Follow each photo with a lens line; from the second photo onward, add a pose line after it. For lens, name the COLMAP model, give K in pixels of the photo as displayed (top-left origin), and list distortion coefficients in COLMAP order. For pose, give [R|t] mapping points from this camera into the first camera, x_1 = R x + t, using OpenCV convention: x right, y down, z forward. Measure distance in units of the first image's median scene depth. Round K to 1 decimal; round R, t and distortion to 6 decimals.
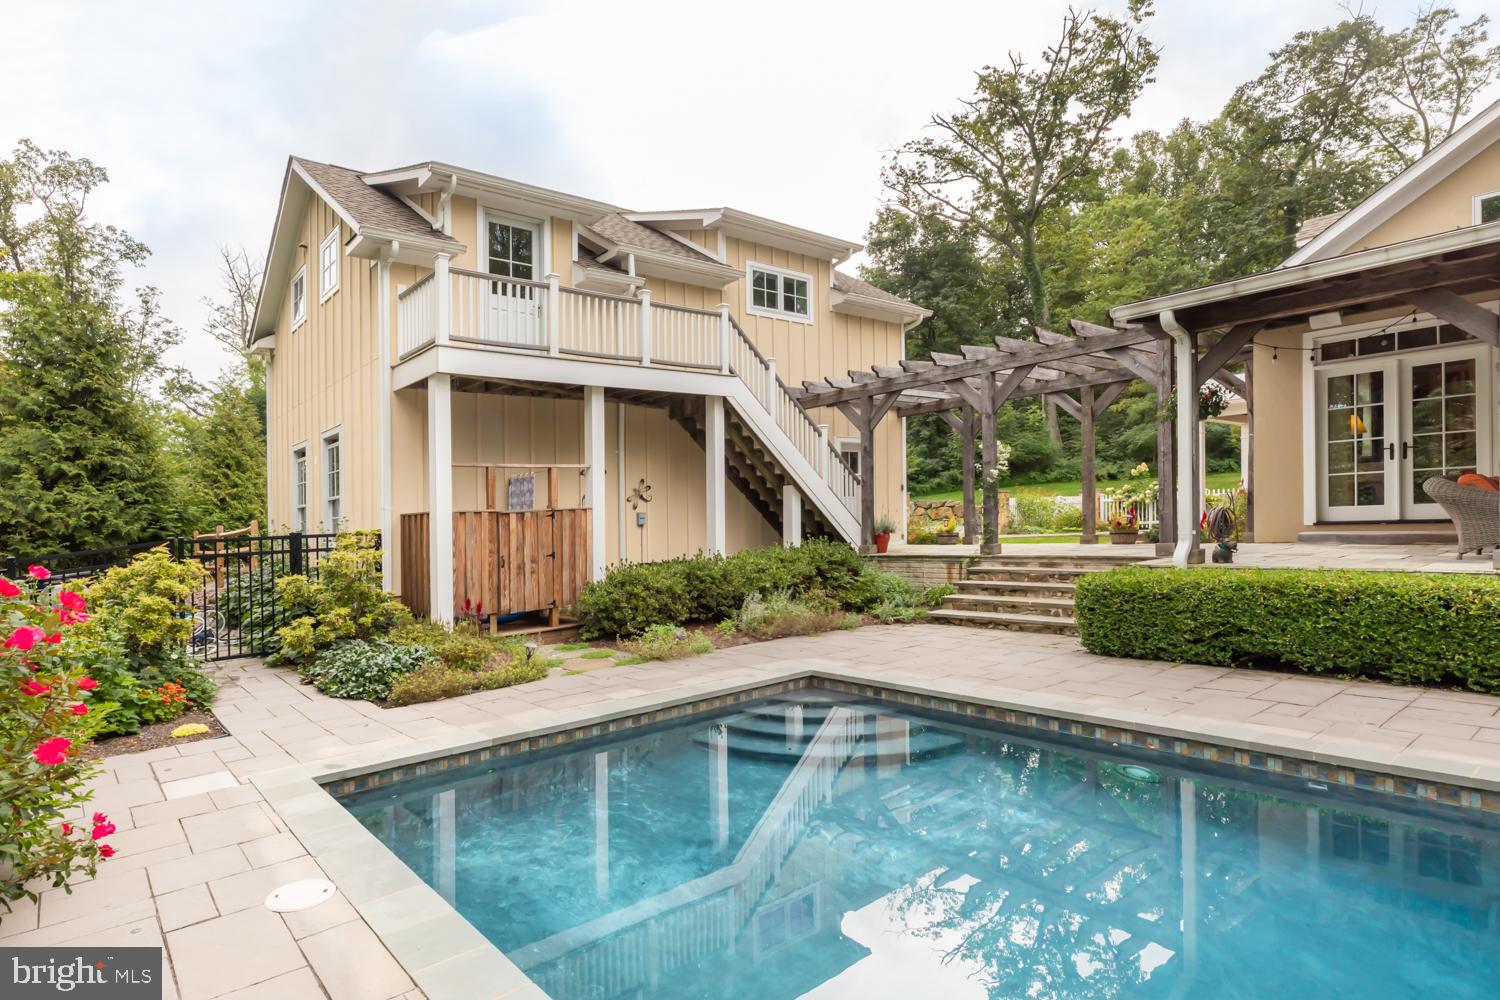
lens RADIAL K [[800.8, 0, 747.0], [0, 800.8, 501.7], [0, 0, 1]] dist [-0.001622, -0.000467]
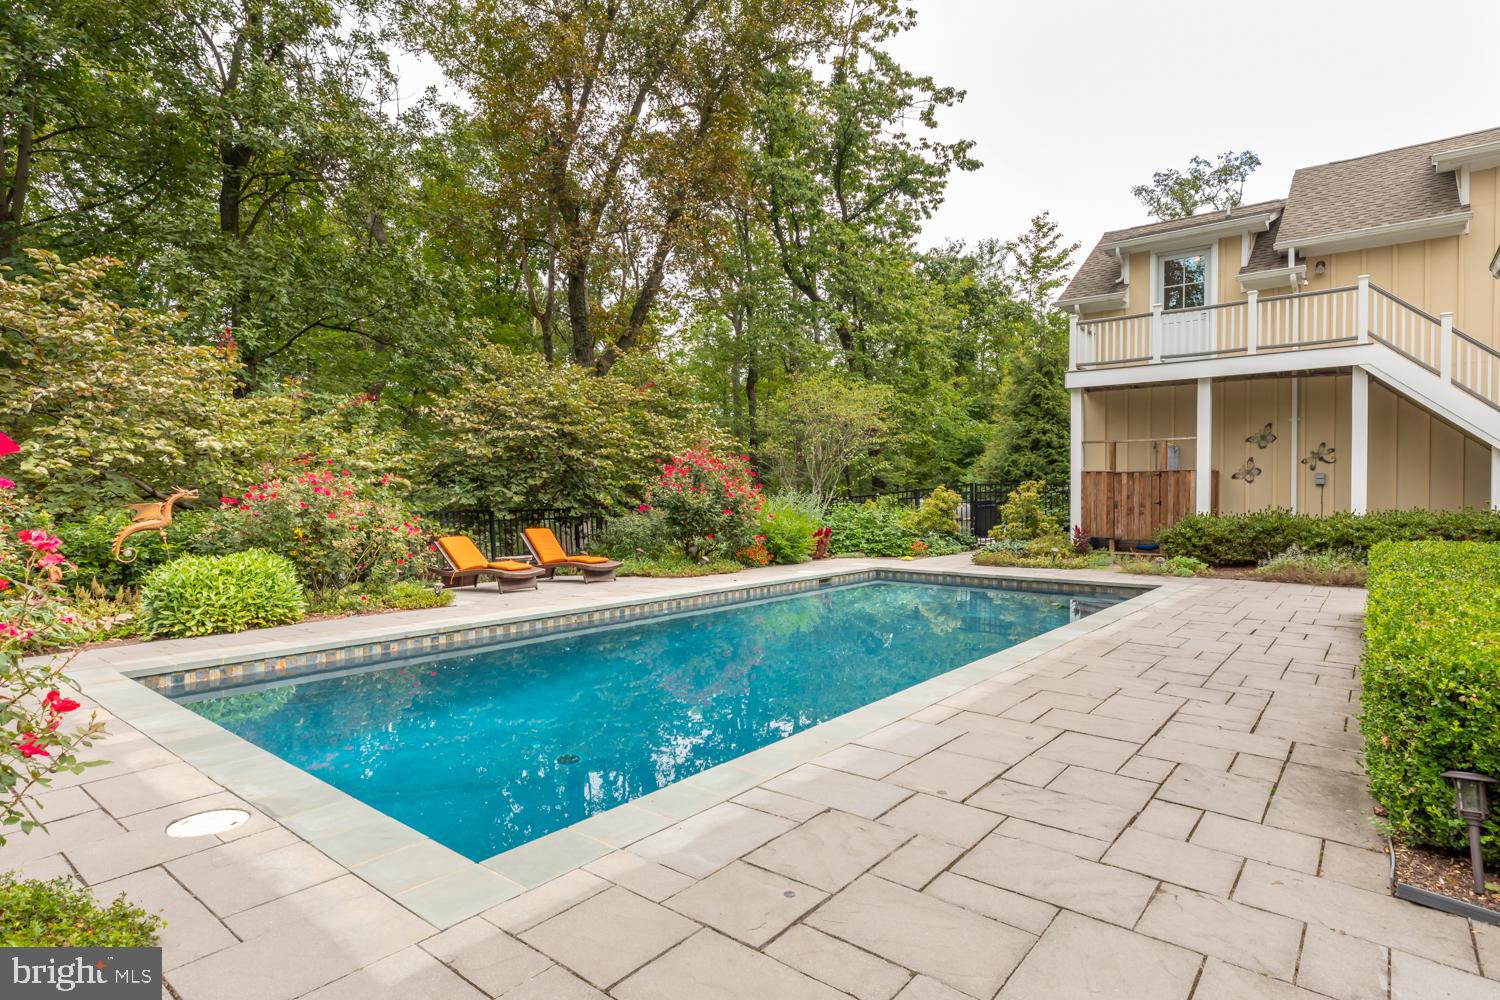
lens RADIAL K [[800.8, 0, 751.2], [0, 800.8, 498.3], [0, 0, 1]] dist [-0.001622, -0.000467]
pose [[0.278252, 0.046512, -0.959381, 0.782156], [0.012992, 0.998553, 0.052179, -0.021299], [0.960420, -0.026984, 0.277246, -0.073111]]
